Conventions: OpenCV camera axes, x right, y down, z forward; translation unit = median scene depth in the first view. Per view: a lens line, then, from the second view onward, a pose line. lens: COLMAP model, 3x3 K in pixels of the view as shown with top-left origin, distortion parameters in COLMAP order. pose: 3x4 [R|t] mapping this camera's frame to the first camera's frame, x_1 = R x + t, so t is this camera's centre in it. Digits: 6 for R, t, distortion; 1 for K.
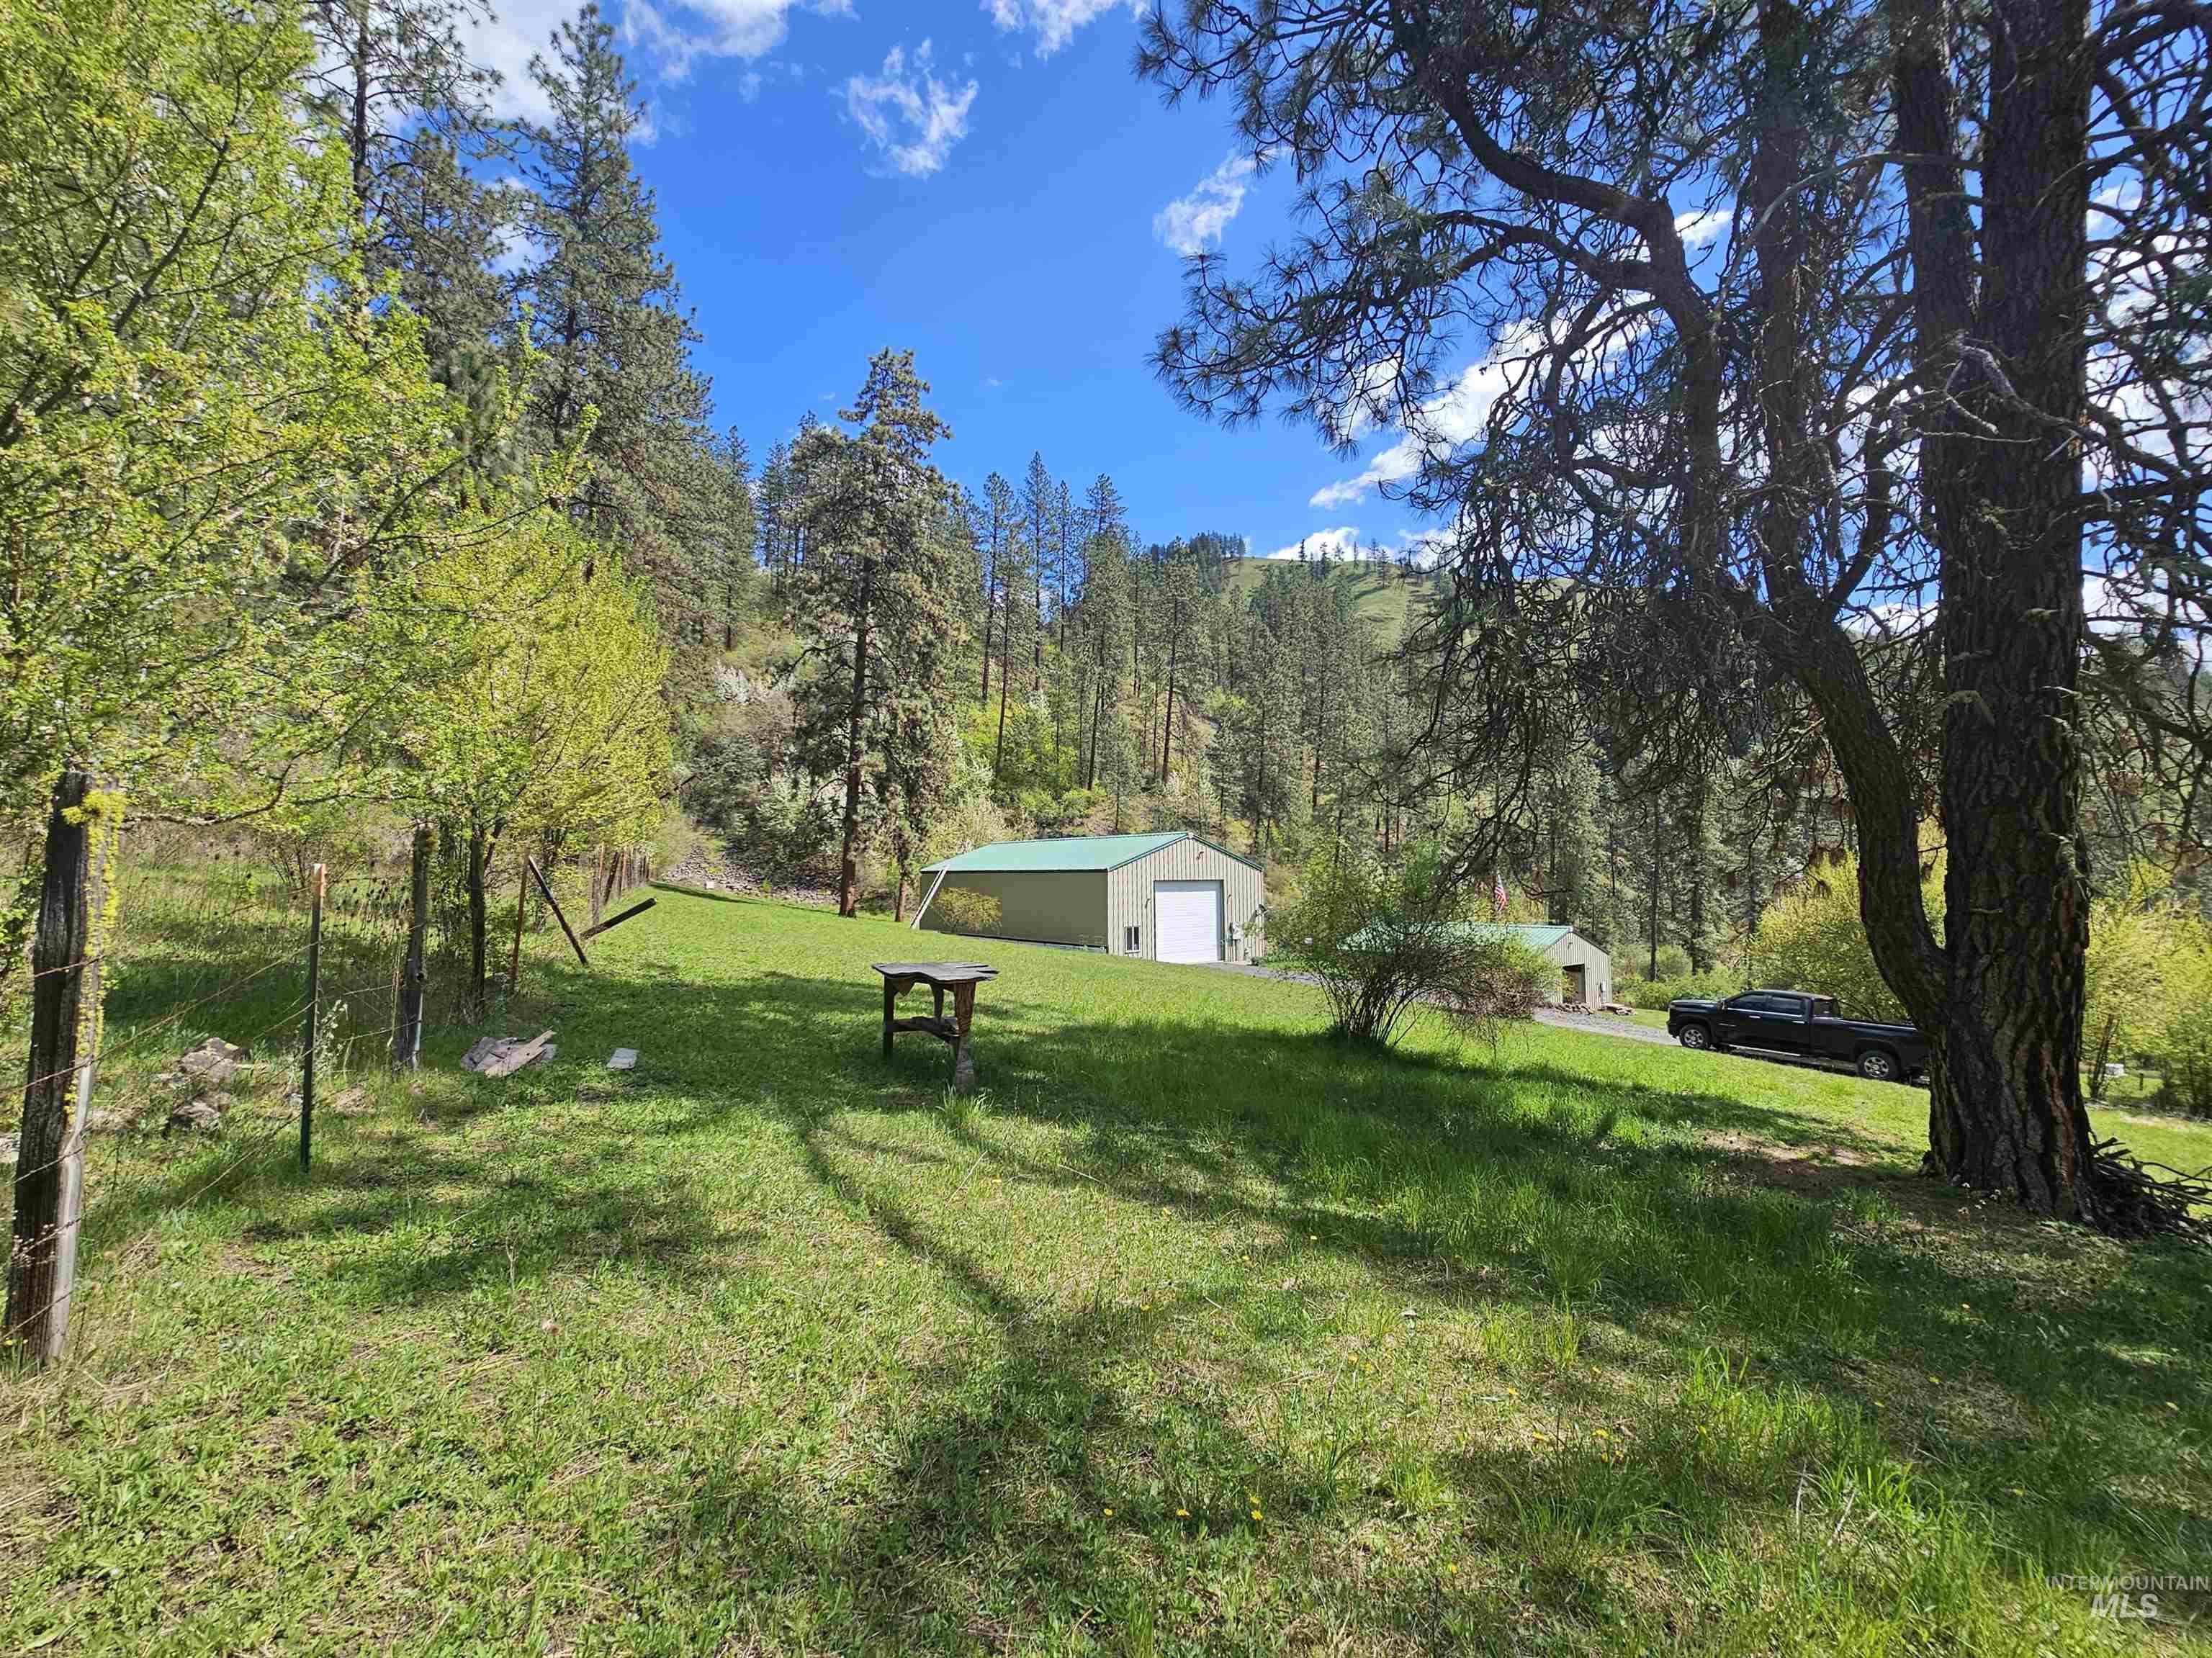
lens RADIAL K [[882.8, 0, 1108.1], [0, 882.8, 833.9], [0, 0, 1]] dist [0.001532, 0.000885]
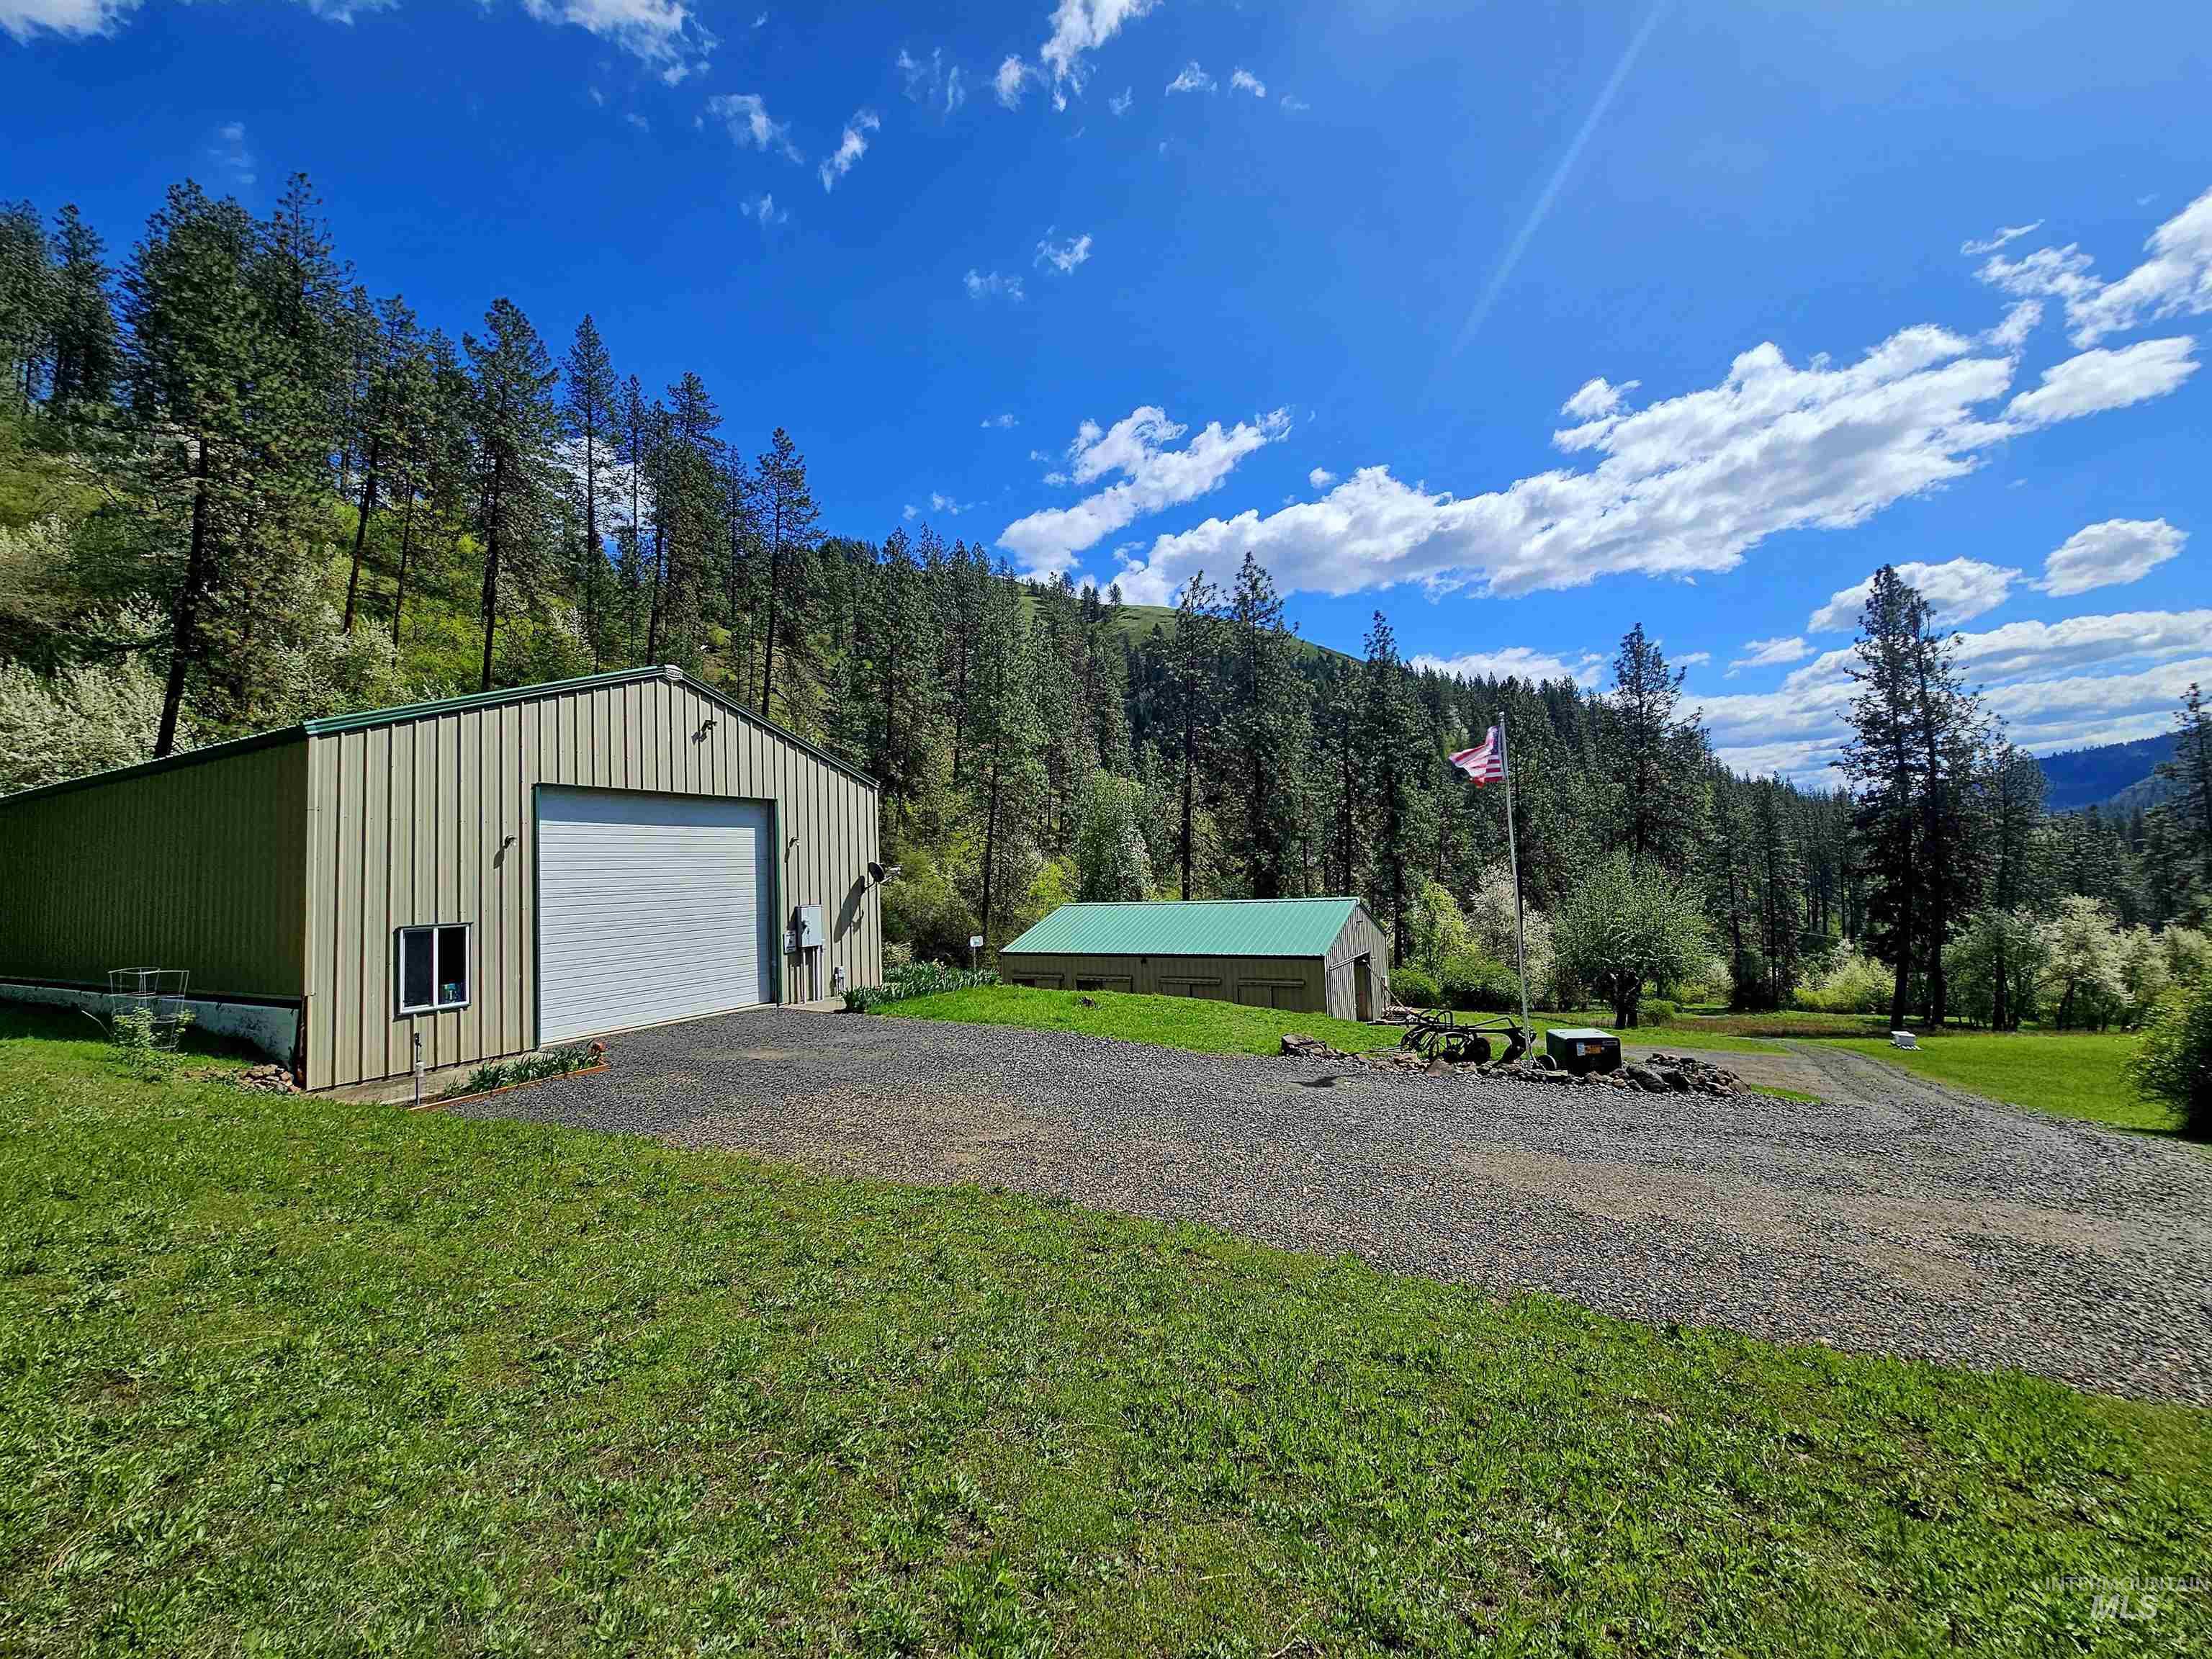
lens RADIAL K [[882.9, 0, 1108.1], [0, 882.9, 834.4], [0, 0, 1]] dist [0.001532, 0.000885]
pose [[0.918383, -0.010538, 0.395552, 0.065783], [0.011740, 0.999931, -0.000618, 0.040994], [-0.395518, 0.005212, 0.918443, 0.339634]]
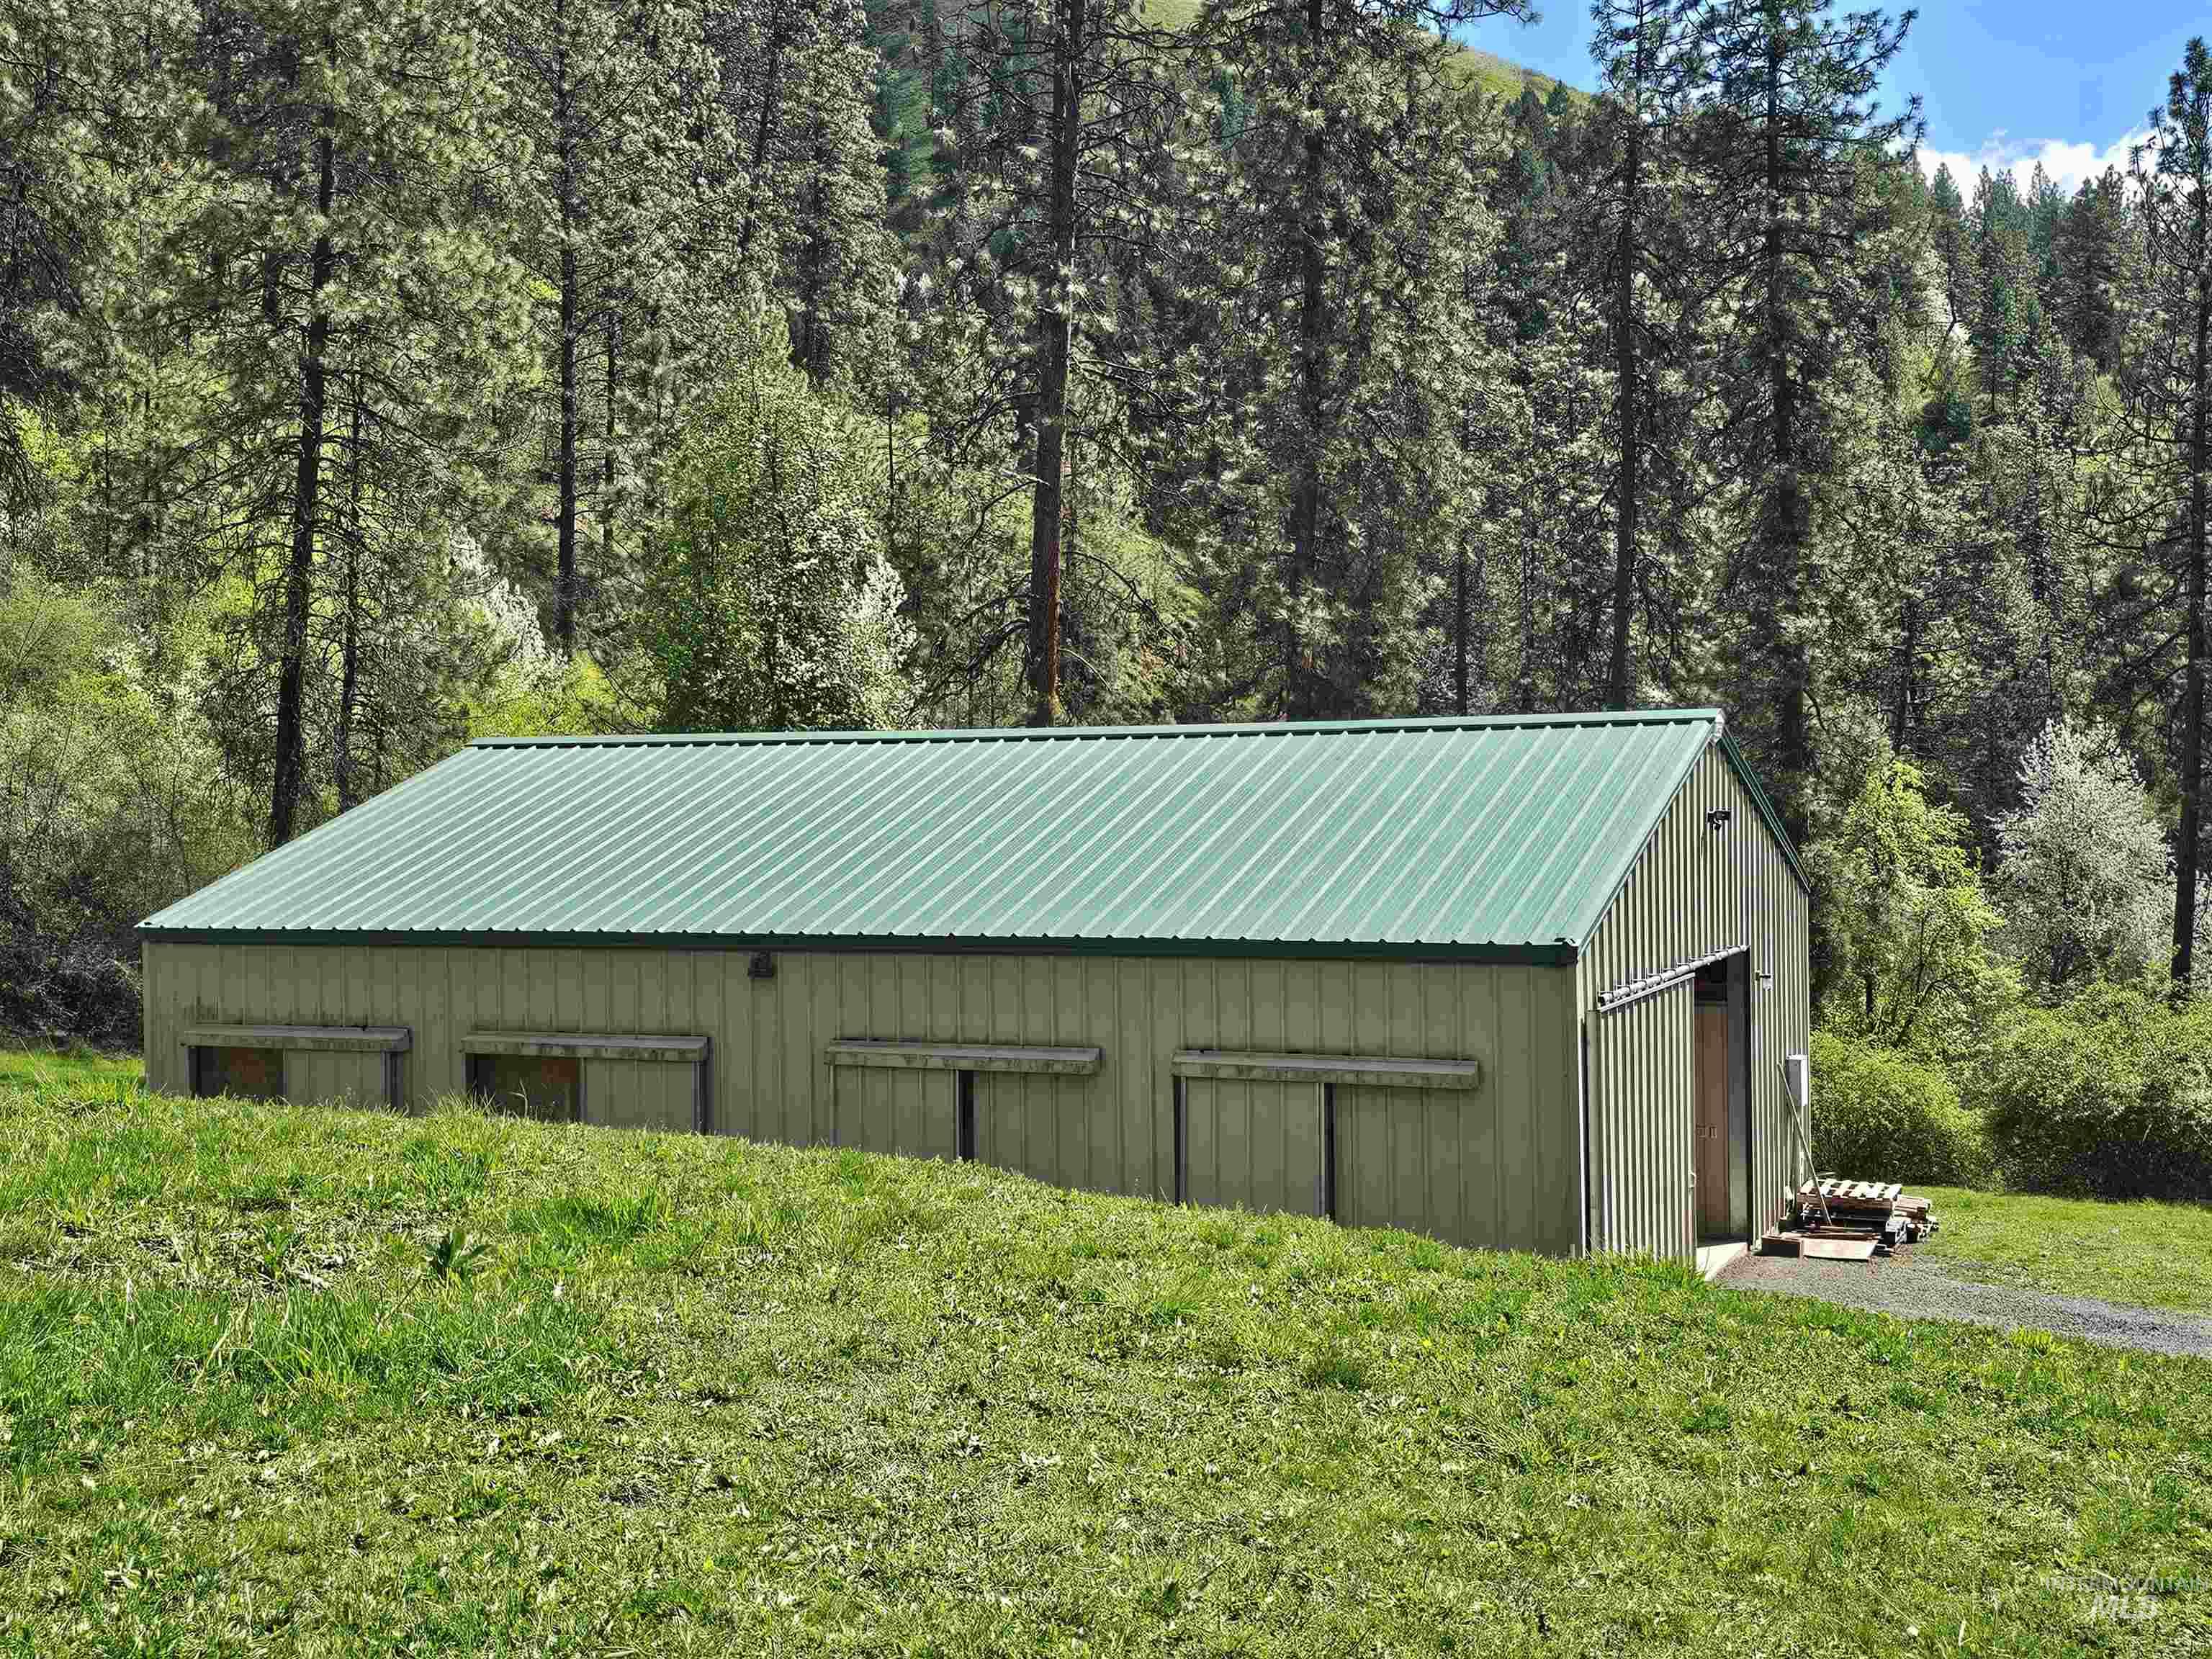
lens RADIAL K [[2652.3, 0, 1106.0], [0, 2652.3, 829.5], [0, 0, 1]] dist [0.178838, 0.010956]
pose [[0.879437, -0.020712, 0.475564, 0.158474], [-0.013957, 0.997501, 0.069255, 0.070336], [-0.475811, -0.067543, 0.876951, 0.475032]]
